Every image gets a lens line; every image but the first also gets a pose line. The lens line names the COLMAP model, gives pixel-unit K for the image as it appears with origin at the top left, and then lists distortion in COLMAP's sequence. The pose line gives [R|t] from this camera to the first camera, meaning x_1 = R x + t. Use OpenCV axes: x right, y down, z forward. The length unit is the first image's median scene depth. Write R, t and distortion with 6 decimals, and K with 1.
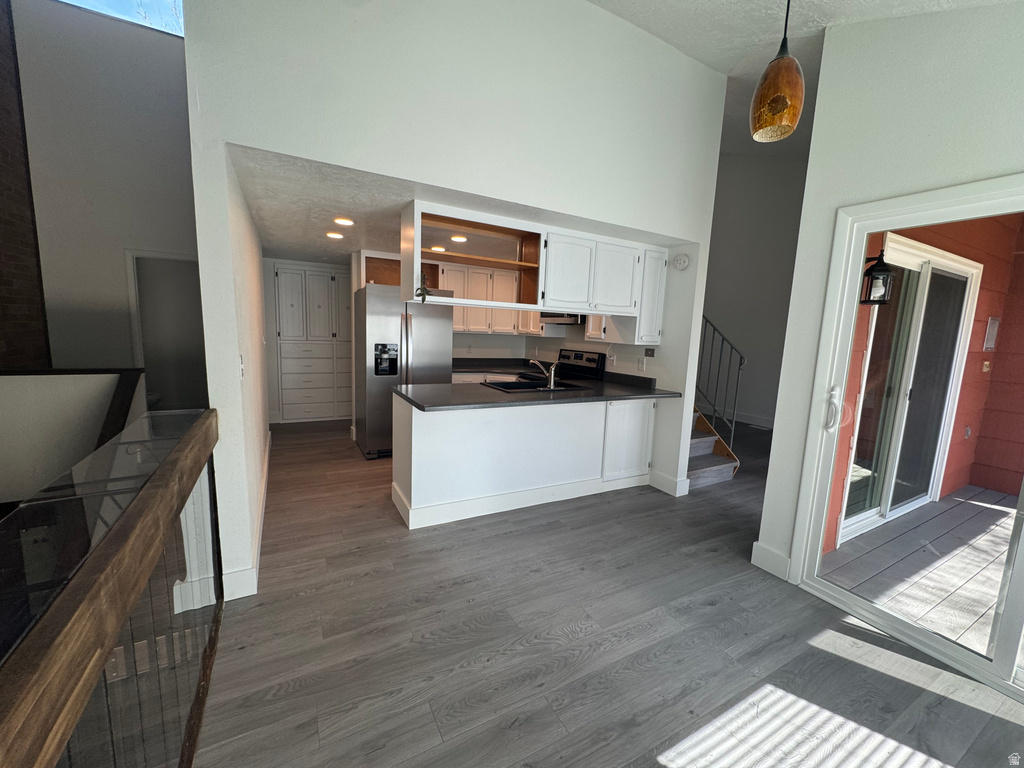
lens RADIAL K [[408.4, 0, 512.0], [0, 408.4, 384.0], [0, 0, 1]] dist [-0.001871, -0.000140]
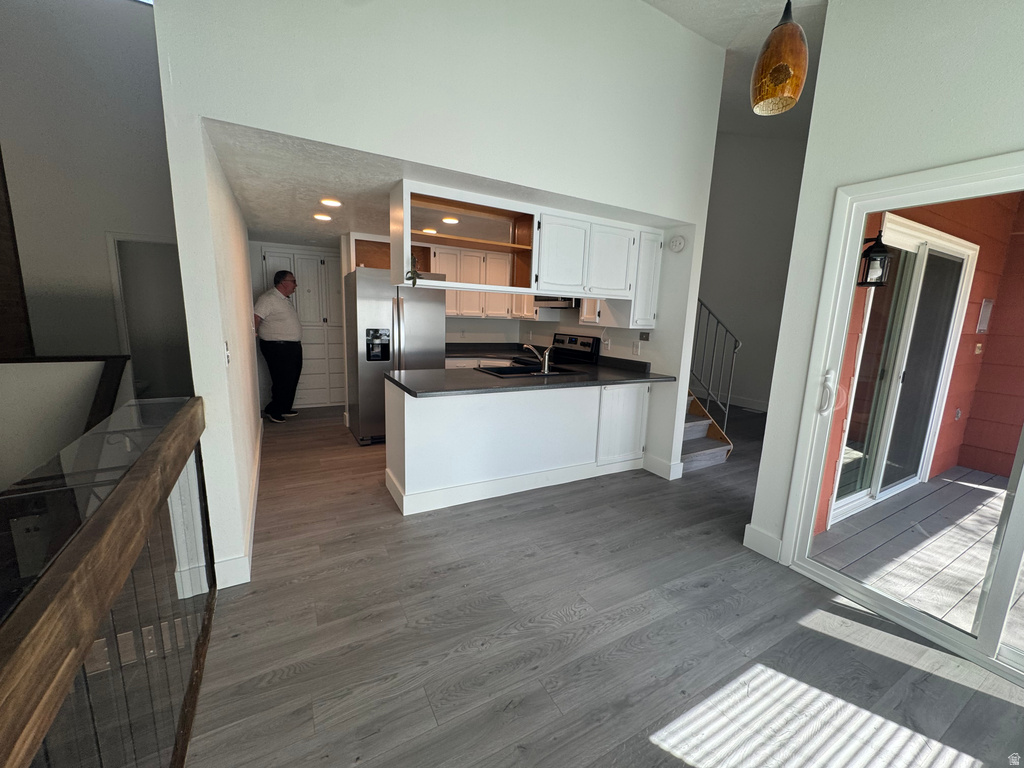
lens RADIAL K [[408.4, 0, 512.0], [0, 408.4, 384.0], [0, 0, 1]] dist [-0.001871, -0.000140]
pose [[0.999906, -0.006602, 0.011979, 0.004684], [0.006145, 0.999269, 0.037738, -0.001352], [-0.012220, -0.037661, 0.999216, 0.014060]]
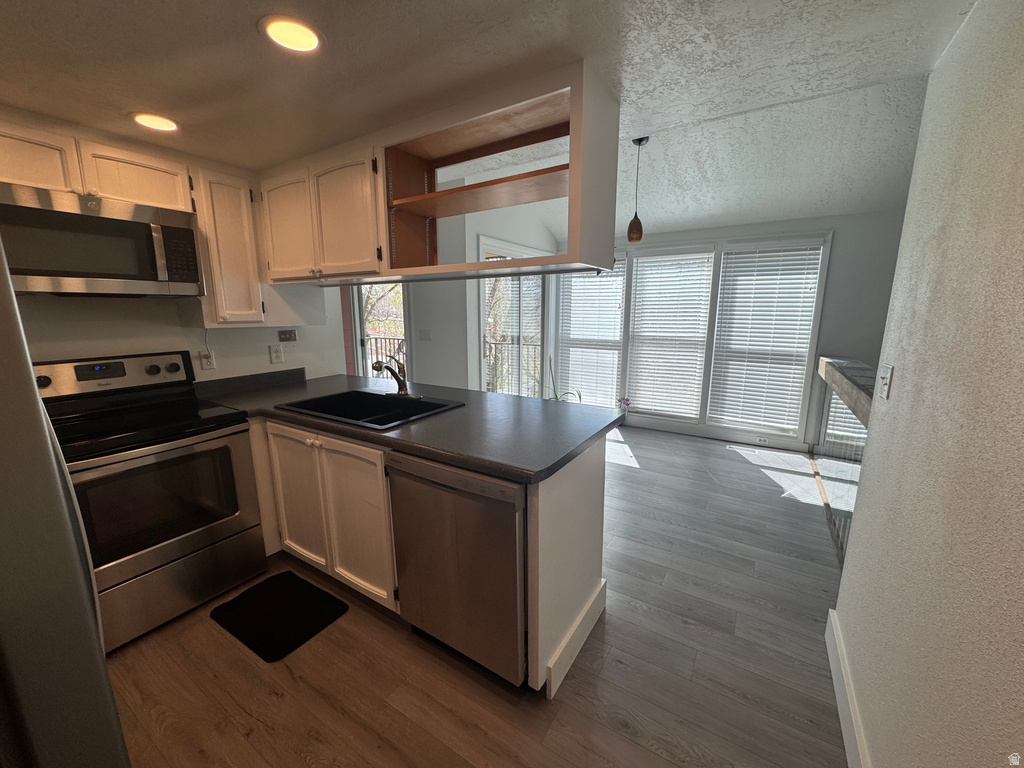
lens RADIAL K [[408.4, 0, 512.0], [0, 408.4, 384.0], [0, 0, 1]] dist [-0.001871, -0.000140]
pose [[-0.488187, -0.196939, 0.850229, -0.814480], [0.098603, 0.955523, 0.277945, -0.256128], [-0.867151, 0.219524, -0.447055, 1.610076]]
